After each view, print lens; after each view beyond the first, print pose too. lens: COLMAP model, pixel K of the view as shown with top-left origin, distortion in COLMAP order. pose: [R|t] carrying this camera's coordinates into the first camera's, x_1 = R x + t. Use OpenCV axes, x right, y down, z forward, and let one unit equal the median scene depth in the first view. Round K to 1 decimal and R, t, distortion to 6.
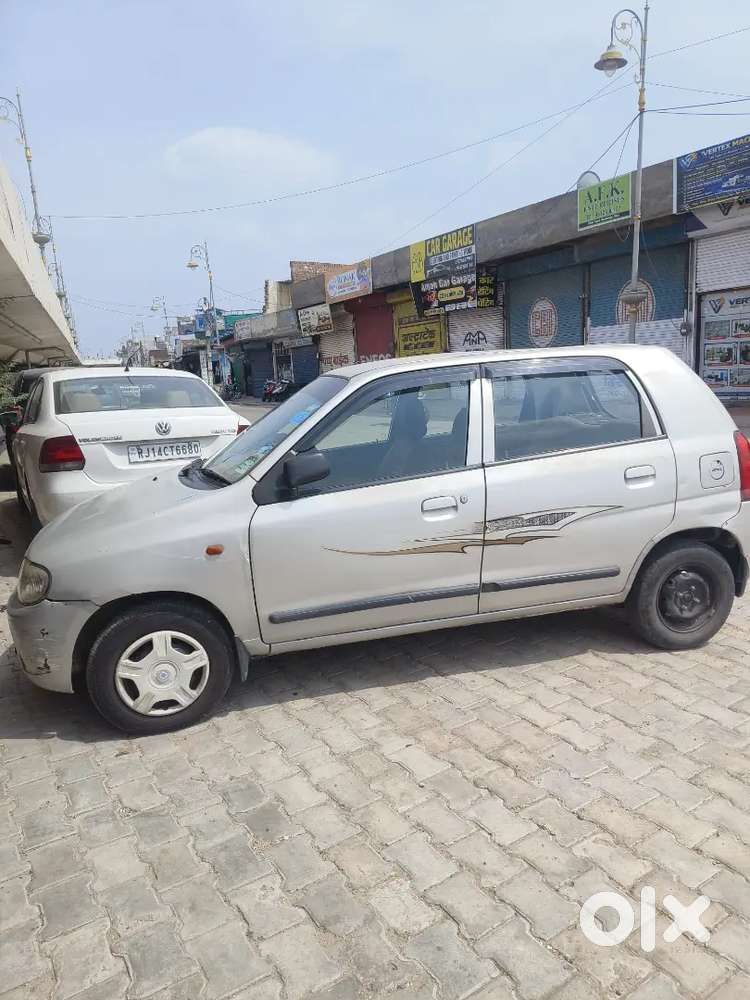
lens RADIAL K [[685.1, 0, 375.0], [0, 685.1, 500.0], [0, 0, 1]] dist [0.034565, -0.033837]
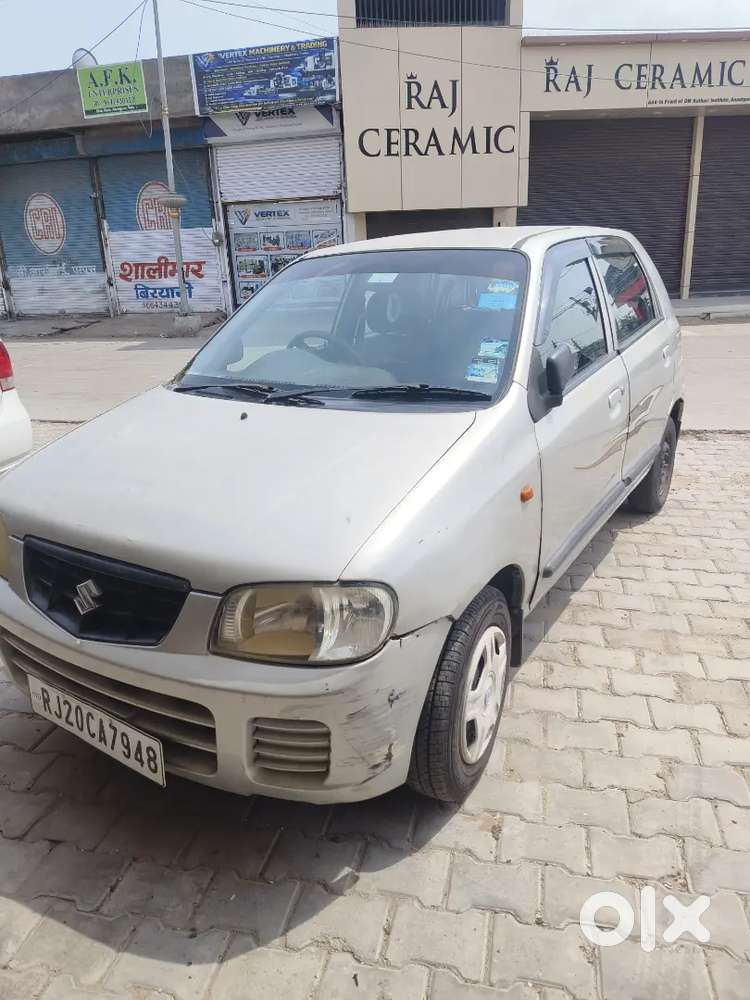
lens RADIAL K [[690.9, 0, 390.6], [0, 690.9, 478.0], [0, 0, 1]] dist [0.047096, -0.053340]
pose [[0.731145, -0.179397, 0.658213, -0.104269], [0.123214, 0.983665, 0.131233, -0.006422], [-0.671004, -0.014850, 0.741305, 0.077368]]
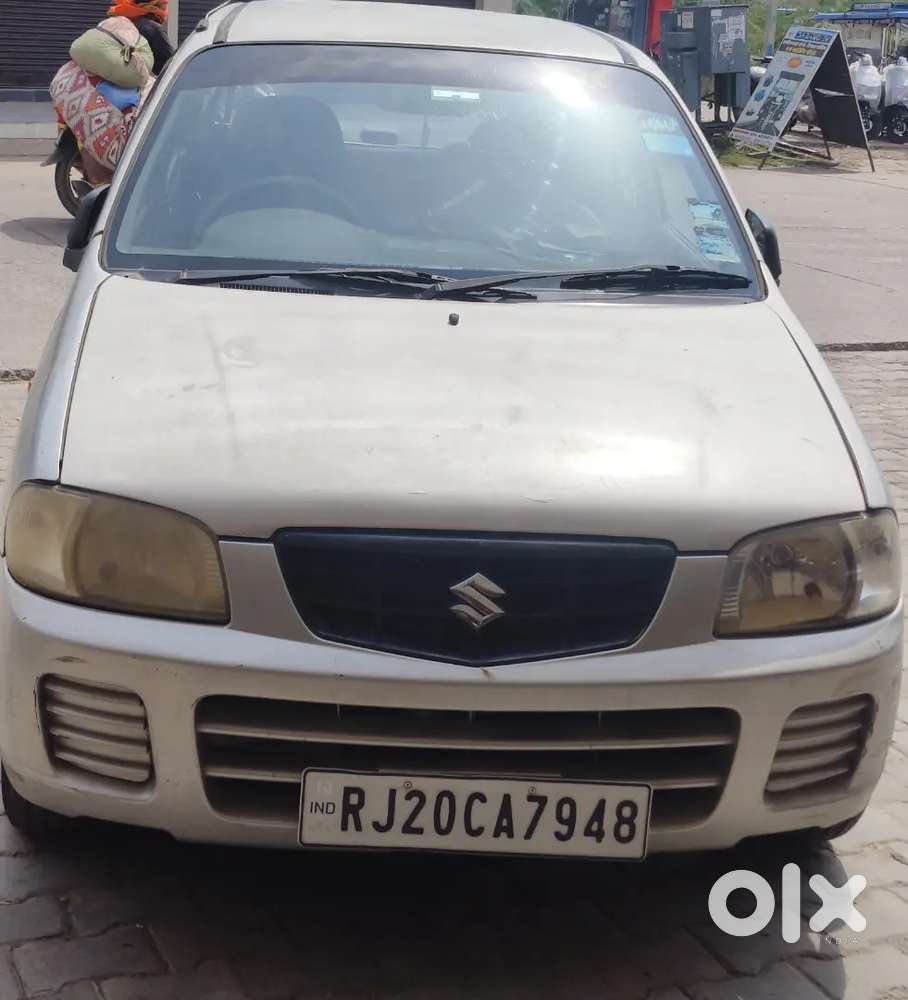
lens RADIAL K [[1691.2, 0, 460.6], [0, 1691.2, 350.9], [0, 0, 1]] dist [0.024583, -0.006504]
pose [[0.170848, -0.134828, 0.976029, -0.198581], [0.111746, 0.986853, 0.116763, -0.019302], [-0.978940, 0.089118, 0.183669, 0.138034]]
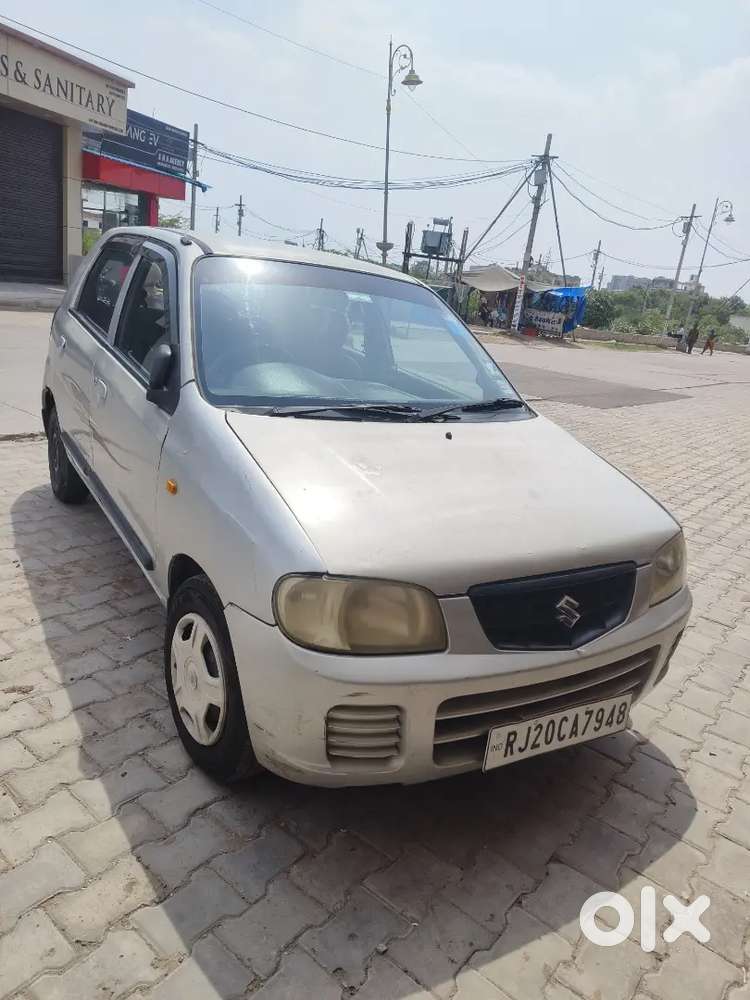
lens RADIAL K [[687.5, 0, 384.8], [0, 687.5, 496.1], [0, 0, 1]] dist [0.037117, -0.041161]
pose [[-0.303548, -0.263529, 0.915648, -0.147927], [0.058283, 0.954056, 0.293905, -0.027297], [-0.951032, 0.142581, -0.274243, 0.205317]]
